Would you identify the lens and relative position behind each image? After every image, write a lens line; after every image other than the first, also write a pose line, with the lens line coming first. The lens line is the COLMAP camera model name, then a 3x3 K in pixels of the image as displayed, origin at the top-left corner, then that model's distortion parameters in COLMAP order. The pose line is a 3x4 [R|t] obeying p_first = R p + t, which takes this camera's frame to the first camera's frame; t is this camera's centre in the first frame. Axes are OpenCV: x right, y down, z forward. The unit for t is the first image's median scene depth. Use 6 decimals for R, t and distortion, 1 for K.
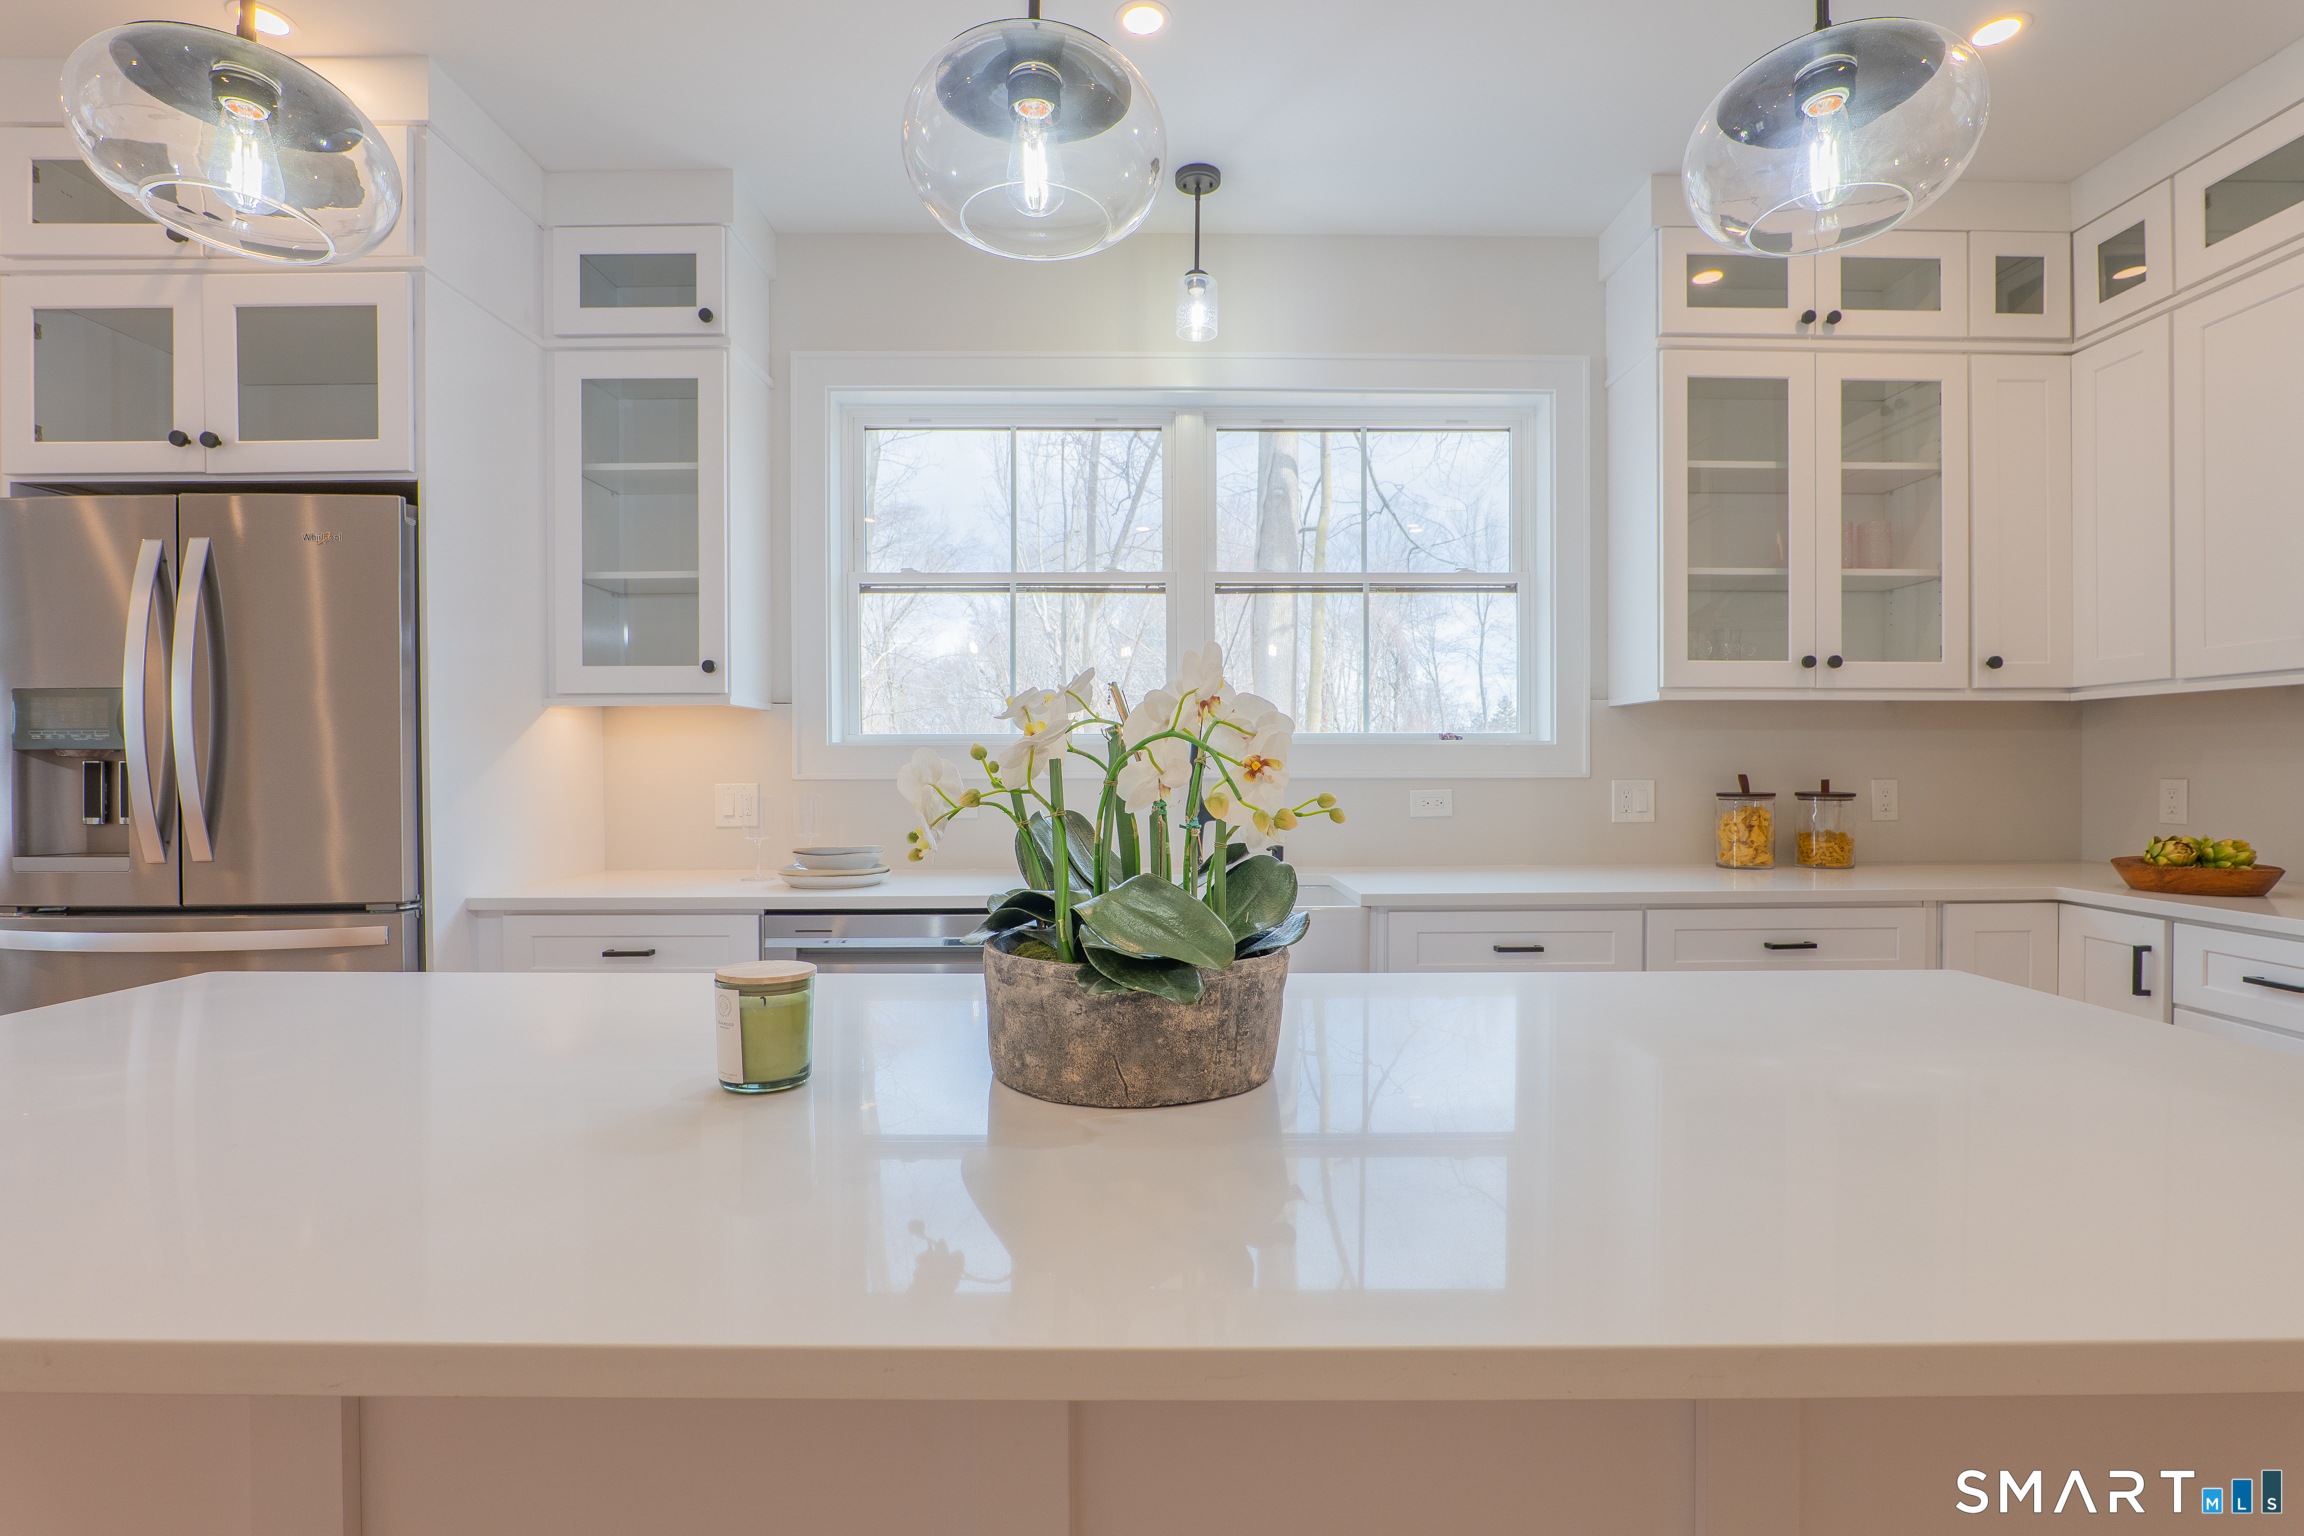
lens RADIAL K [[1081.8, 0, 1159.8], [0, 1081.8, 774.3], [0, 0, 1]] dist [-0.023998, 0.007163]
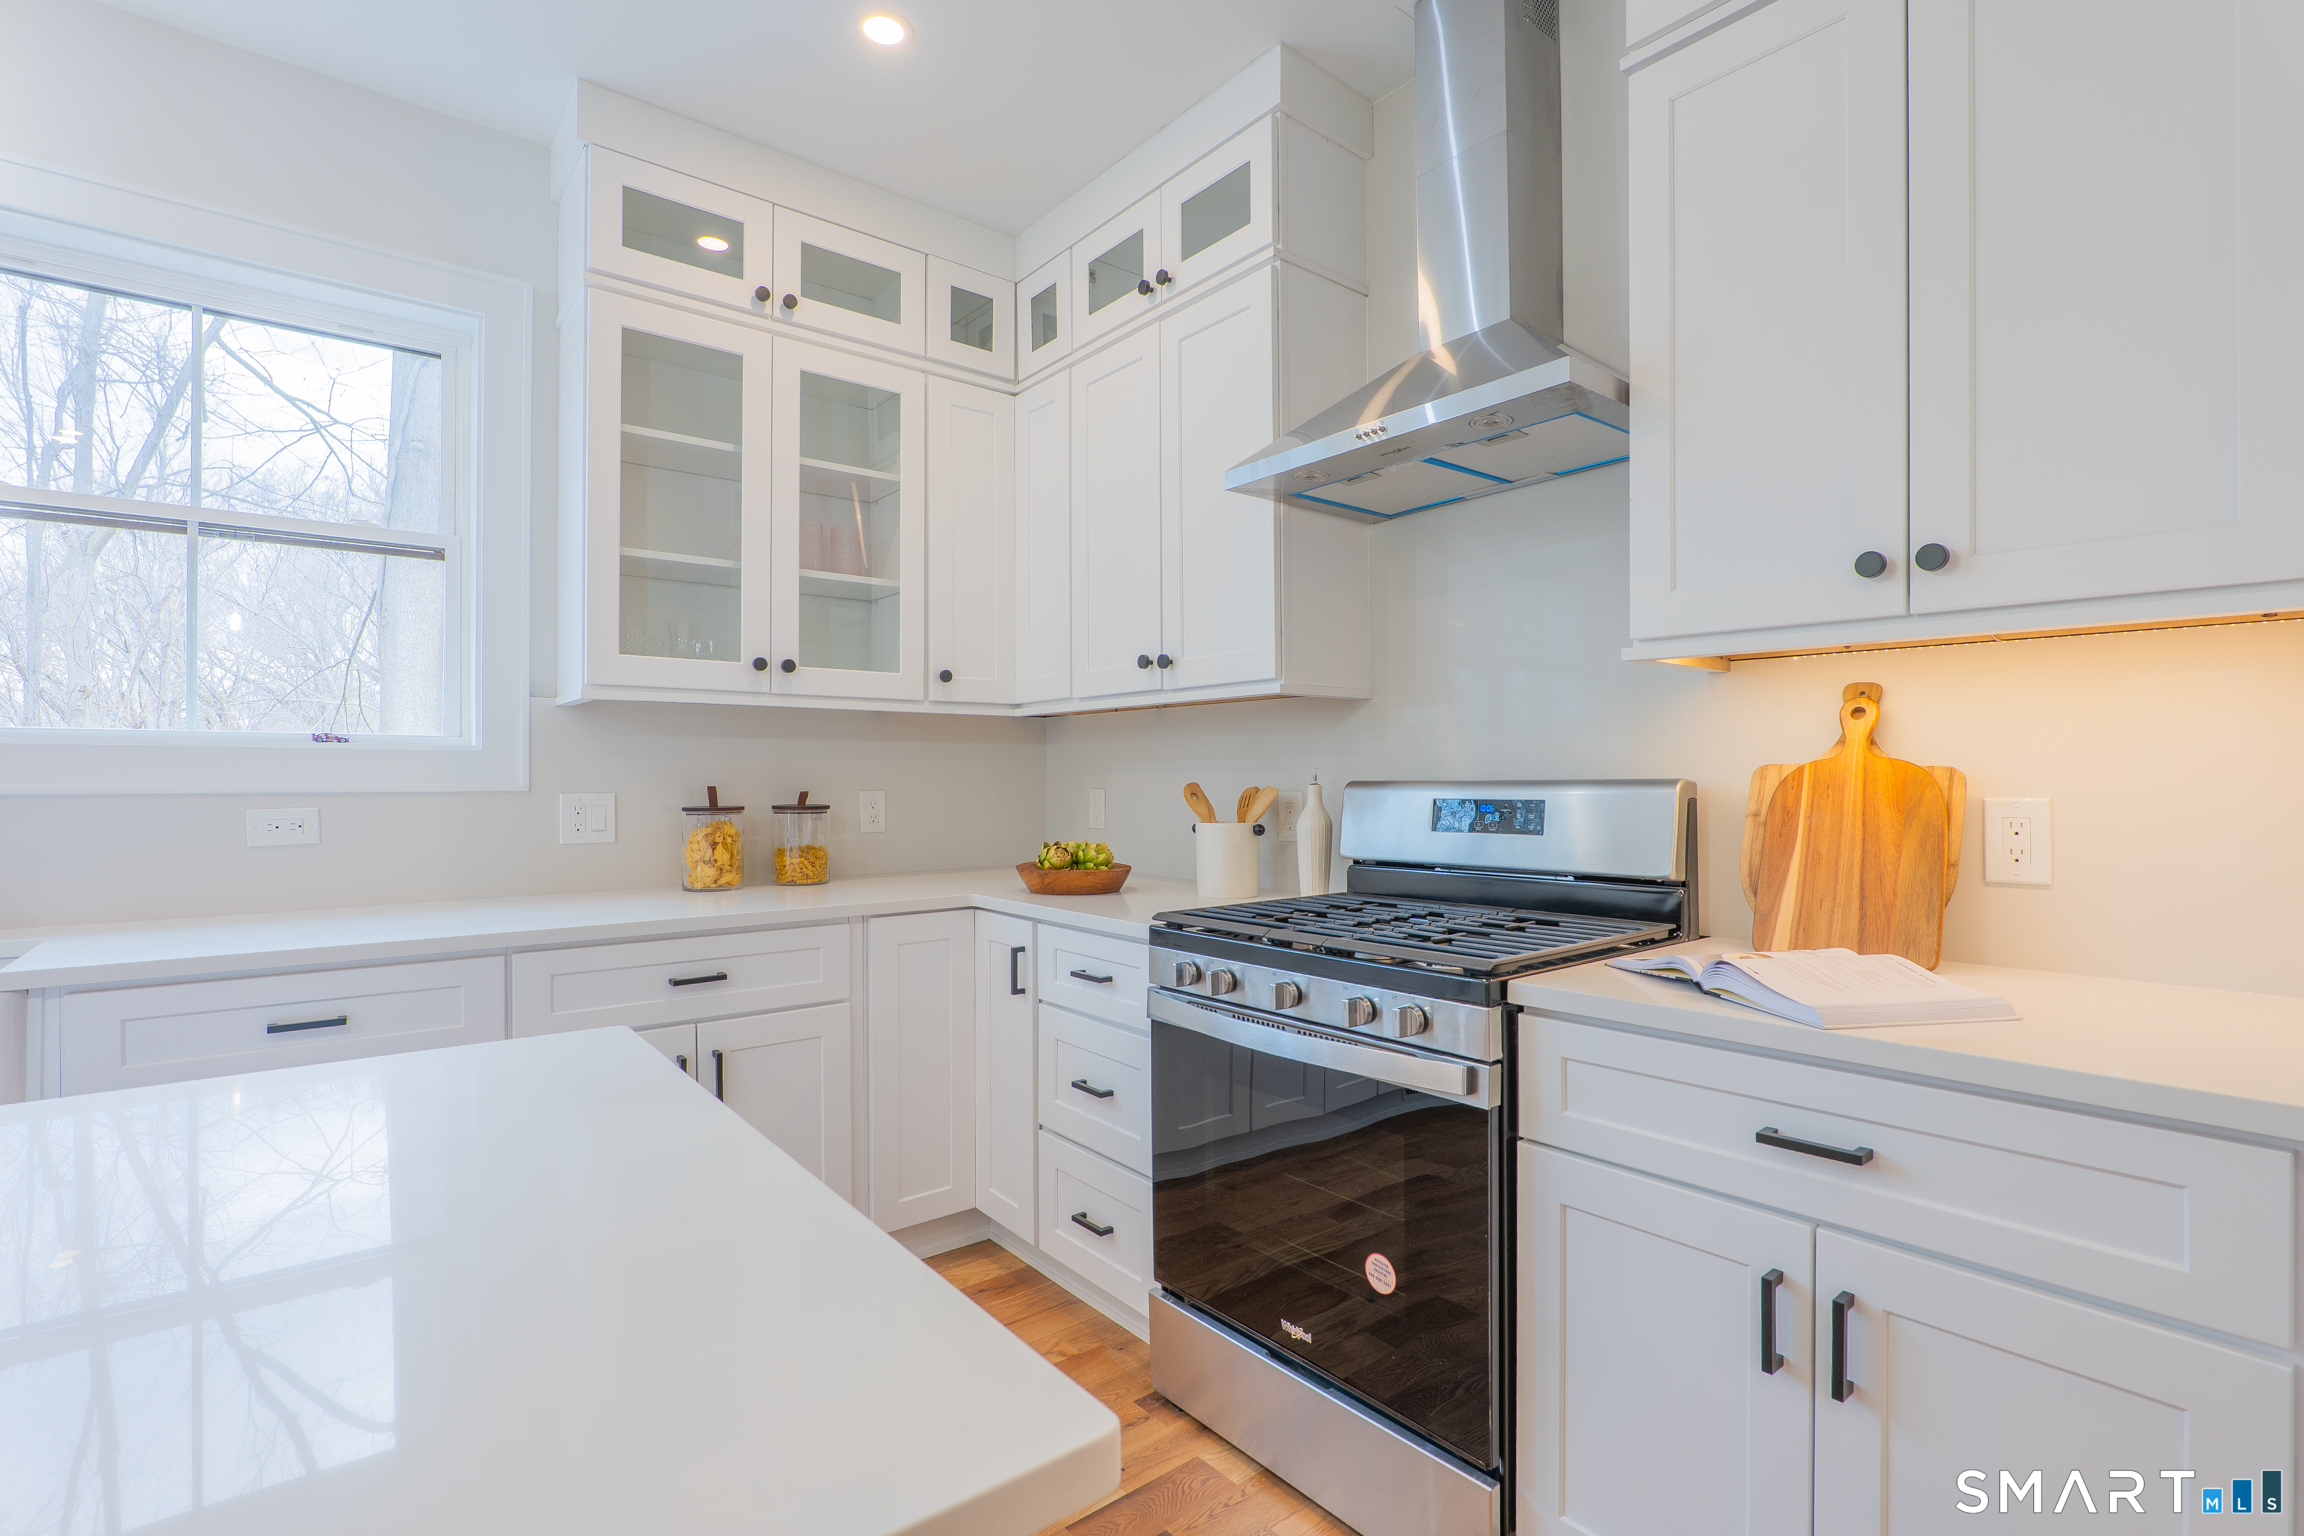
lens RADIAL K [[1073.2, 0, 1159.3], [0, 1073.2, 774.1], [0, 0, 1]] dist [-0.026325, 0.007615]
pose [[0.786447, 0.002696, 0.617652, 0.304361], [0.004888, 0.999932, -0.010589, 0.001274], [-0.617638, 0.011347, 0.786381, 0.063084]]
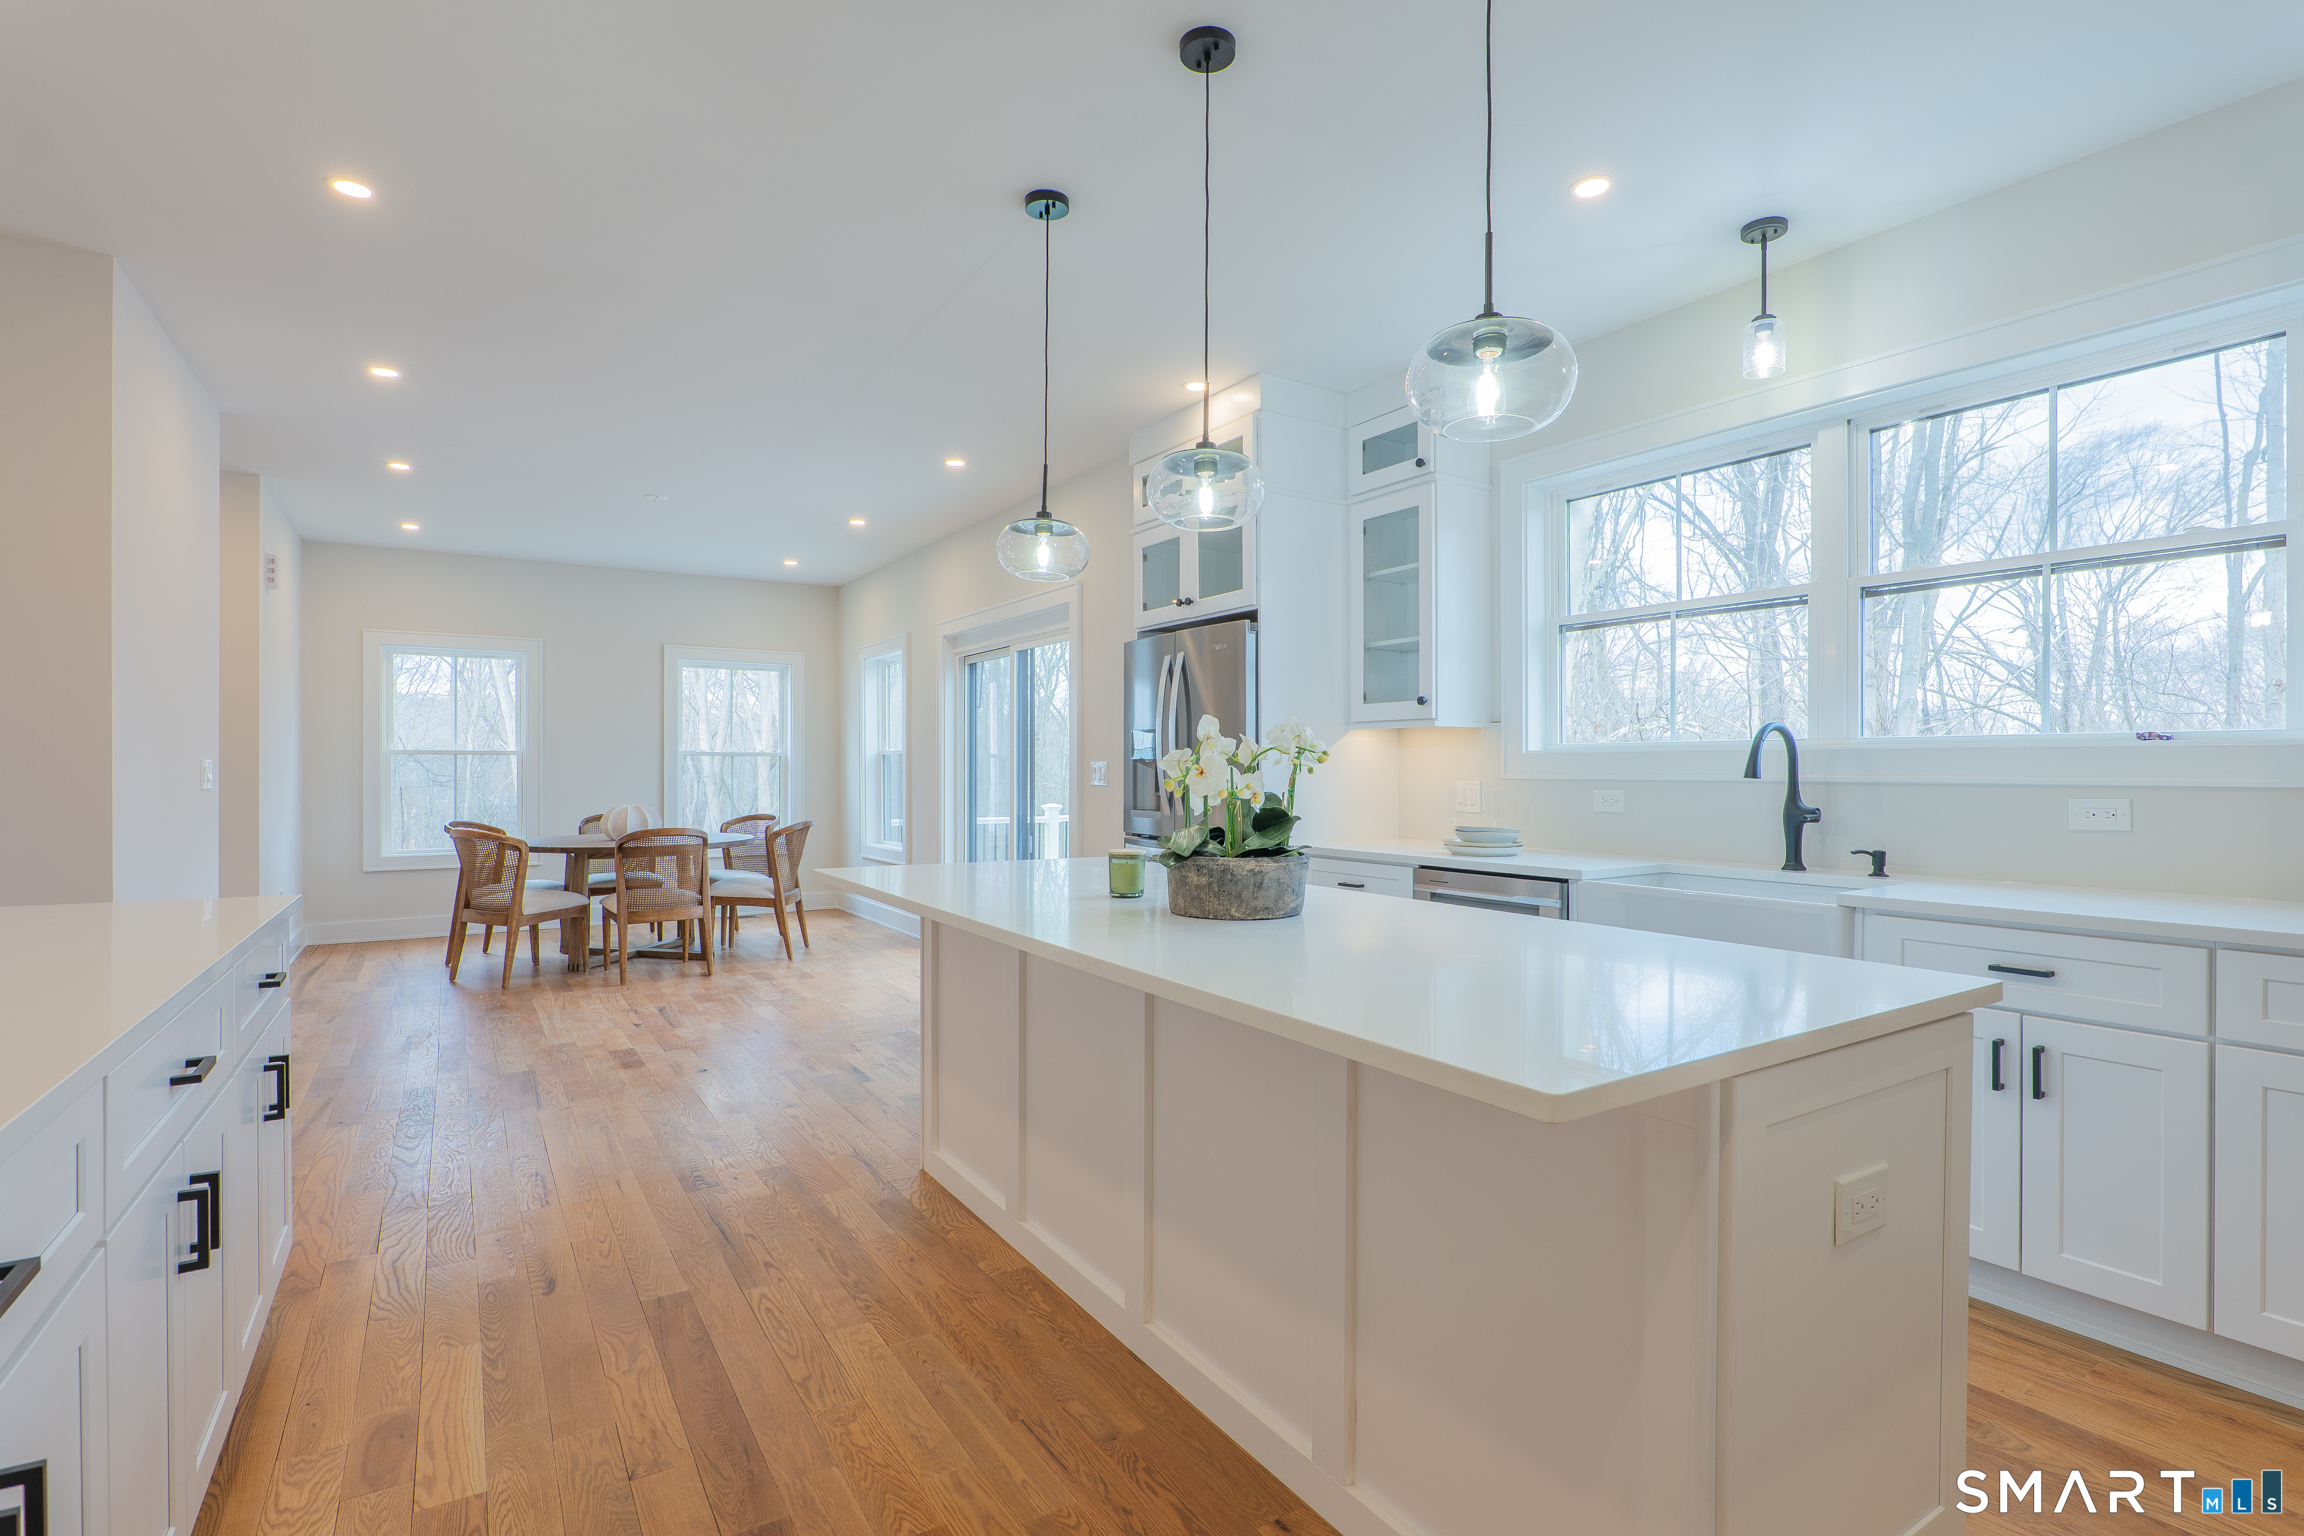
lens RADIAL K [[1081.8, 0, 1159.8], [0, 1081.8, 774.3], [0, 0, 1]] dist [-0.023998, 0.007163]
pose [[0.537004, 0.008093, -0.843541, 0.624092], [-0.010552, 0.999940, 0.002875, 0.000165], [0.843514, 0.007357, 0.537057, -0.093003]]
